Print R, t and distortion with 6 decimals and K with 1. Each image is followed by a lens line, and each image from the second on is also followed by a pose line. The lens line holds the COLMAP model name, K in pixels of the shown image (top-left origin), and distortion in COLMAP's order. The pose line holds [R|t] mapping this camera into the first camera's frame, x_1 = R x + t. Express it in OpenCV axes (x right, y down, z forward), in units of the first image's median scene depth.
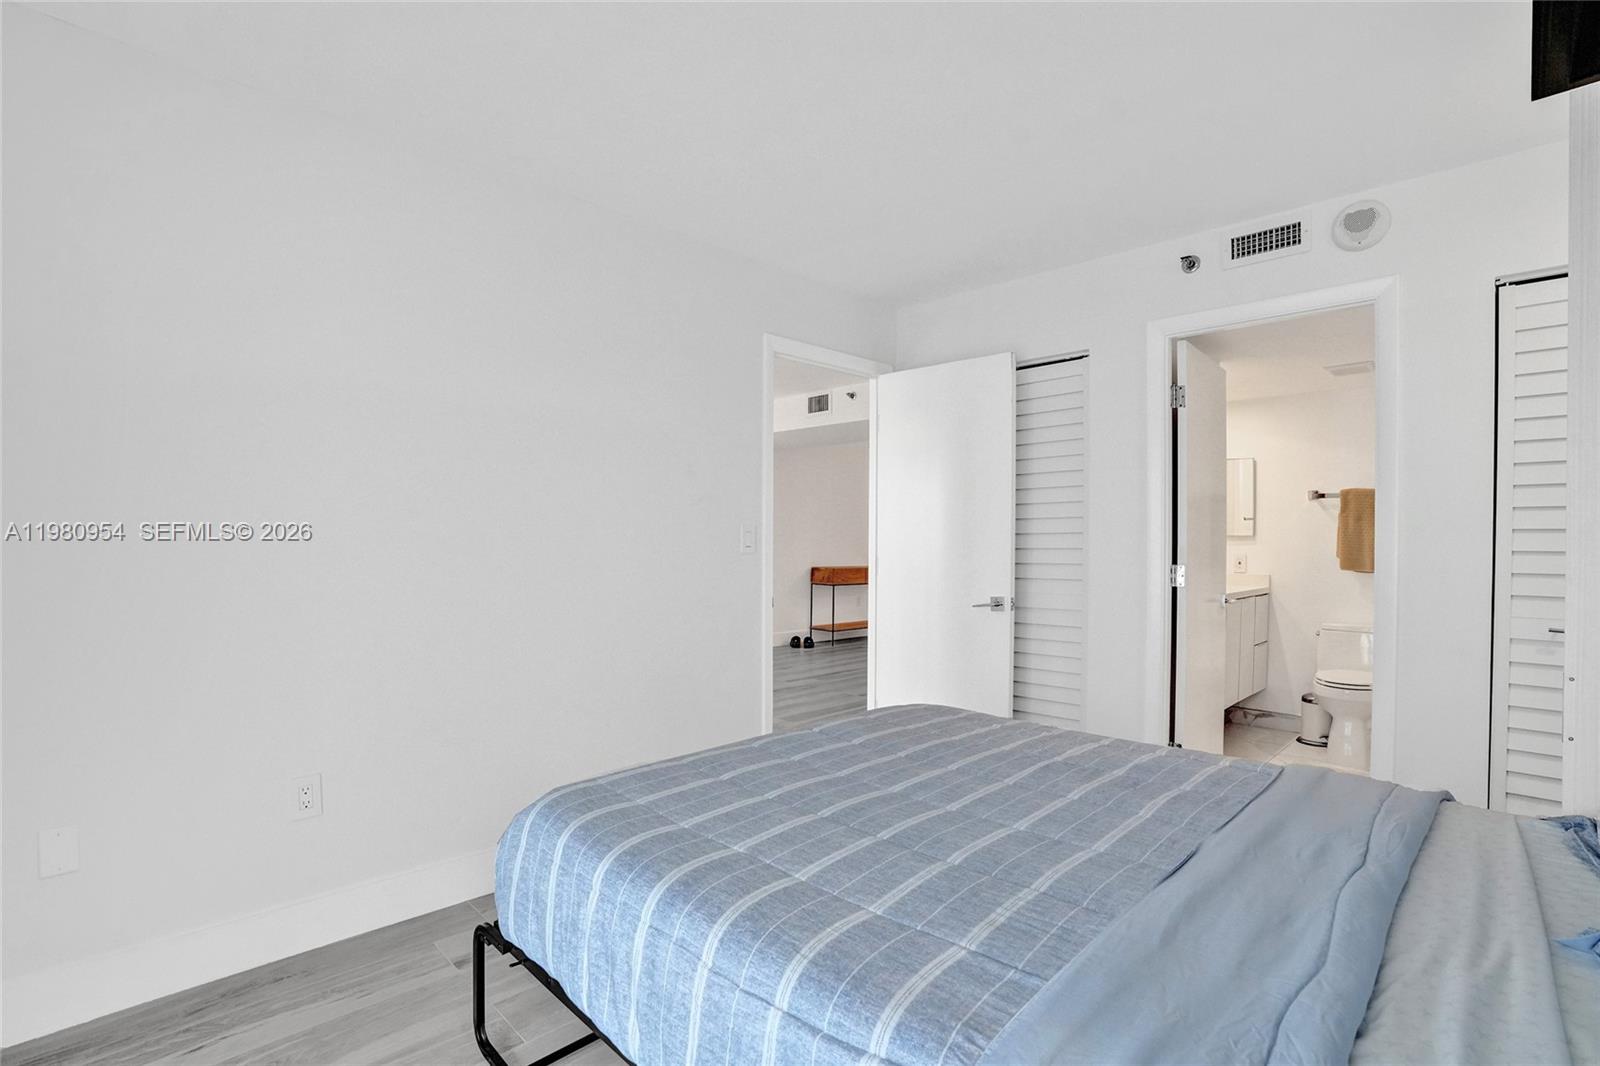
lens RADIAL K [[747.6, 0, 801.9], [0, 747.6, 542.3], [0, 0, 1]] dist [-0.059715, 0.022212]
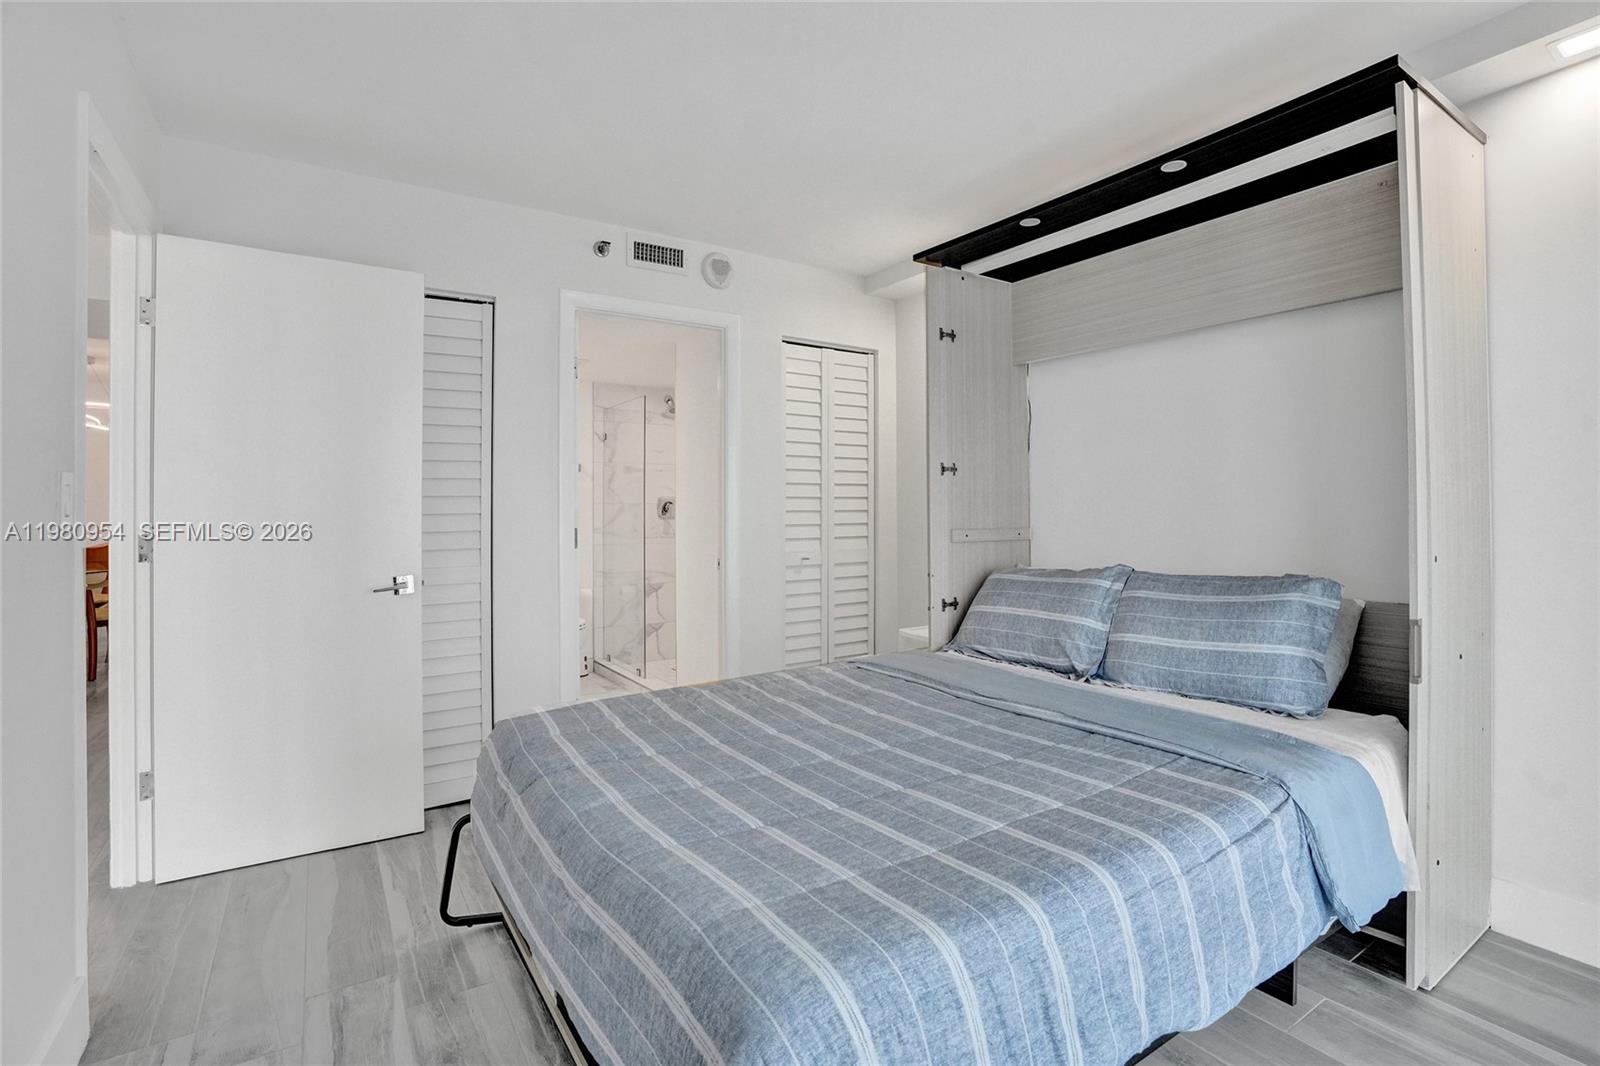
lens RADIAL K [[747.6, 0, 807.5], [0, 747.6, 521.0], [0, 0, 1]] dist [-0.059715, 0.022212]
pose [[0.200163, -0.022508, 0.979504, -1.096611], [0.008725, 0.999737, 0.021190, 0.002289], [-0.979724, 0.004304, 0.200307, 1.096699]]
